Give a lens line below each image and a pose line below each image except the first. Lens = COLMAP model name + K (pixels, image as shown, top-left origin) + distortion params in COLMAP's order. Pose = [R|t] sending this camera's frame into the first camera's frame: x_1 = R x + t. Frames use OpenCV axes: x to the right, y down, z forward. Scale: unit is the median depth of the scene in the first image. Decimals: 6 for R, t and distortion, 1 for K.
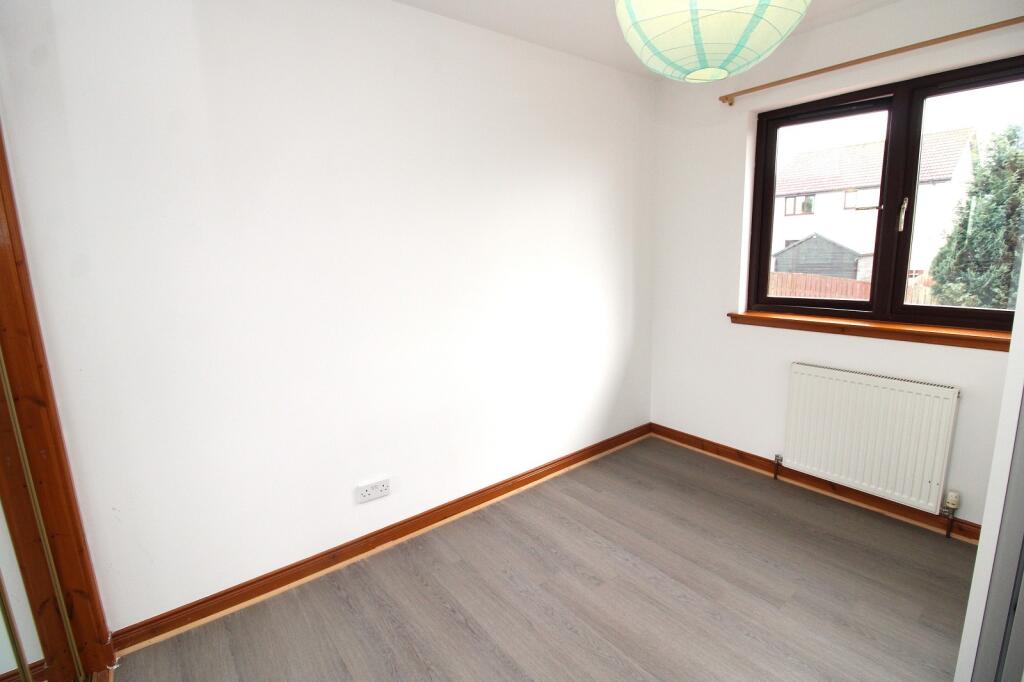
lens RADIAL K [[477.7, 0, 512.5], [0, 477.7, 337.4], [0, 0, 1]] dist [0.002336, -0.012686]
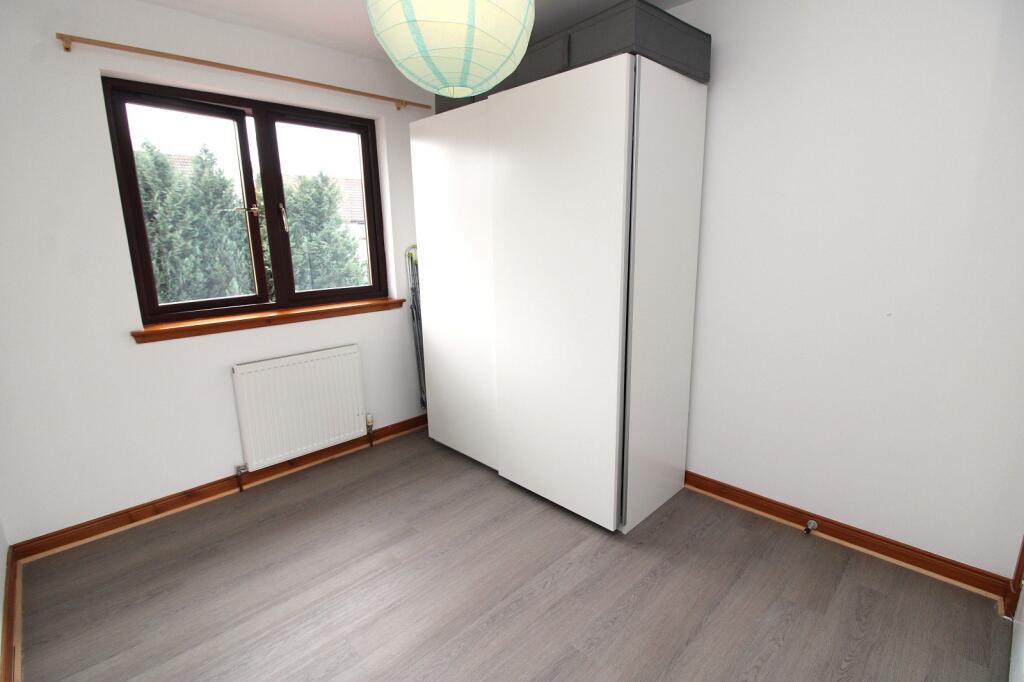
lens RADIAL K [[477.7, 0, 512.5], [0, 477.7, 337.4], [0, 0, 1]] dist [0.002336, -0.012686]
pose [[-0.116739, -0.176650, 0.977326, -0.395088], [0.201417, 0.959394, 0.197467, -0.076262], [-0.972524, 0.219903, -0.076419, 0.502217]]
